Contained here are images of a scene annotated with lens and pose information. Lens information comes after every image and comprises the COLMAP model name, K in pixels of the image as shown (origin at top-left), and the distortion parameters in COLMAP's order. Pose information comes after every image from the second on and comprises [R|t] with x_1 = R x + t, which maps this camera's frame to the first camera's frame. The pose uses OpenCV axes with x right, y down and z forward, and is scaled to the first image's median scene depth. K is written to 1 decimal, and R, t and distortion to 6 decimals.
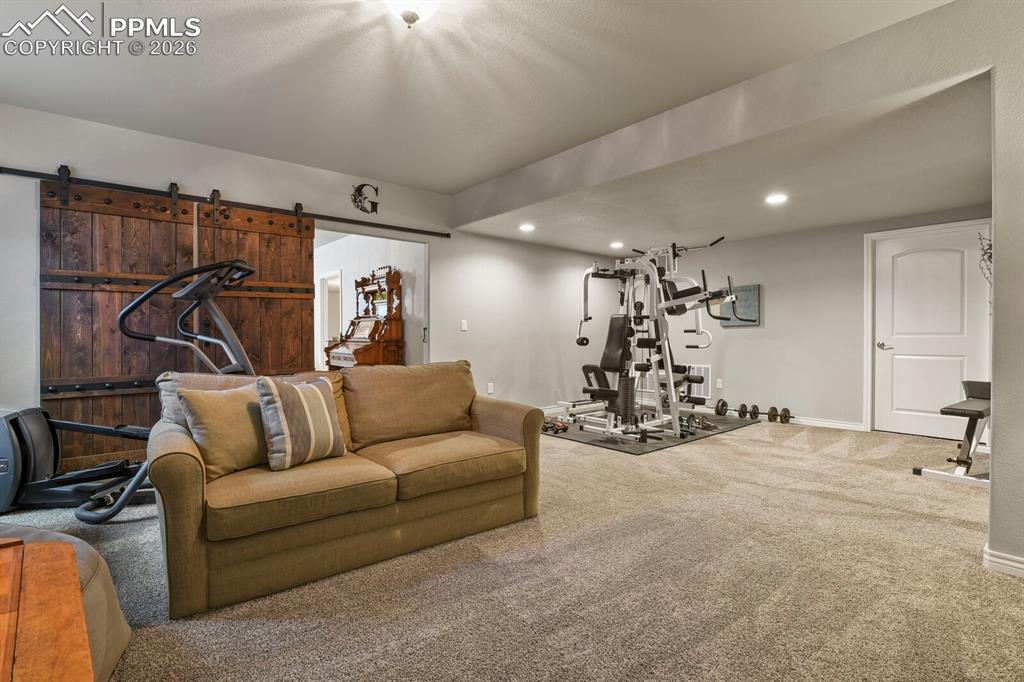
lens RADIAL K [[509.1, 0, 517.0], [0, 509.1, 338.8], [0, 0, 1]] dist [0.002113, 0.000290]
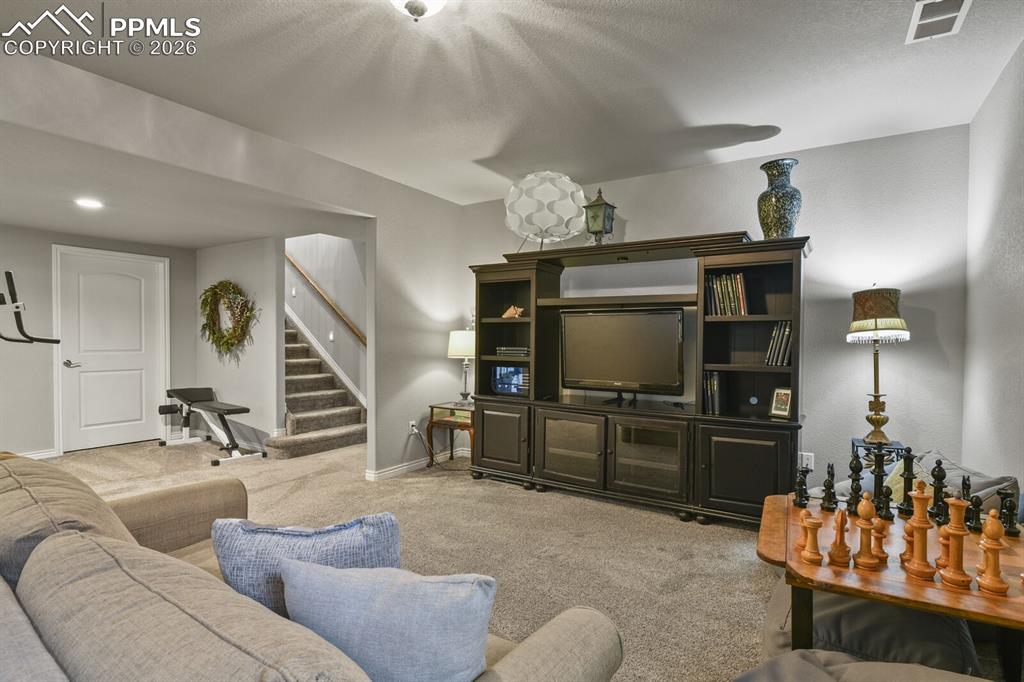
lens RADIAL K [[509.1, 0, 517.0], [0, 509.1, 338.8], [0, 0, 1]] dist [0.002113, 0.000290]
pose [[-0.307390, -0.013291, 0.951491, -0.741999], [-0.000155, 0.999903, 0.013918, -0.076321], [-0.951583, 0.004131, -0.307363, 0.776216]]
